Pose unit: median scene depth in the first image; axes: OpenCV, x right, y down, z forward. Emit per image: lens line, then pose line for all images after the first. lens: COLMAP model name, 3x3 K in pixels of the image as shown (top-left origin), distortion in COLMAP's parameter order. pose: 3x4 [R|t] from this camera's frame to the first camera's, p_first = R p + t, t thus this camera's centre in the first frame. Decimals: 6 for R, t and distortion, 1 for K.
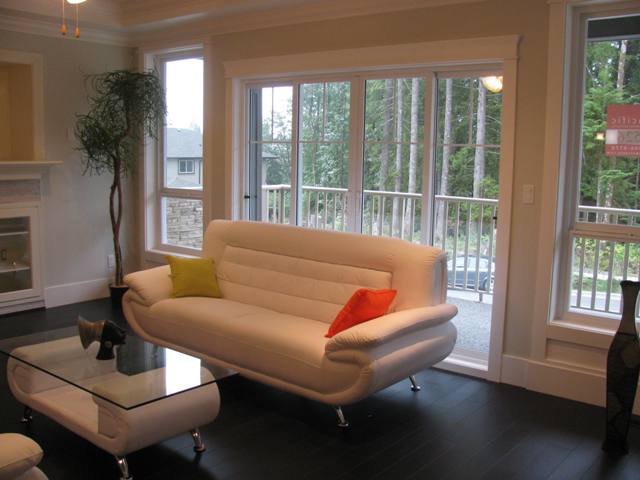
lens RADIAL K [[667.2, 0, 320.0], [0, 667.2, 240.0], [0, 0, 1]] dist [-0.206399, 0.212887]
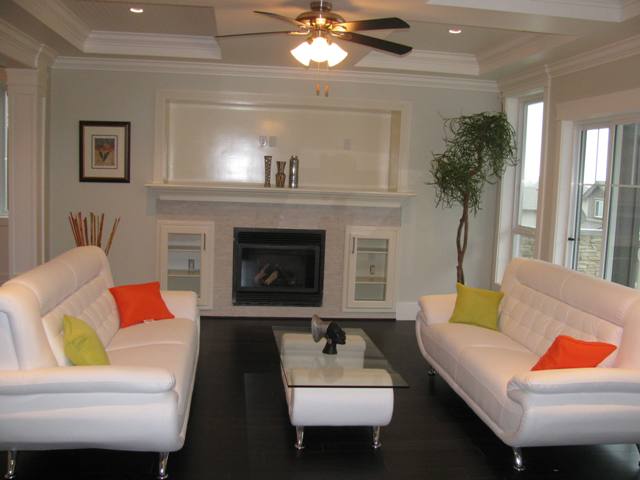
lens RADIAL K [[667.2, 0, 320.0], [0, 667.2, 240.0], [0, 0, 1]] dist [-0.206399, 0.212887]
pose [[0.721847, 0.082268, -0.687145, 0.285799], [-0.121635, 0.992535, -0.008947, -0.009185], [0.681279, 0.090039, 0.726465, 0.038614]]
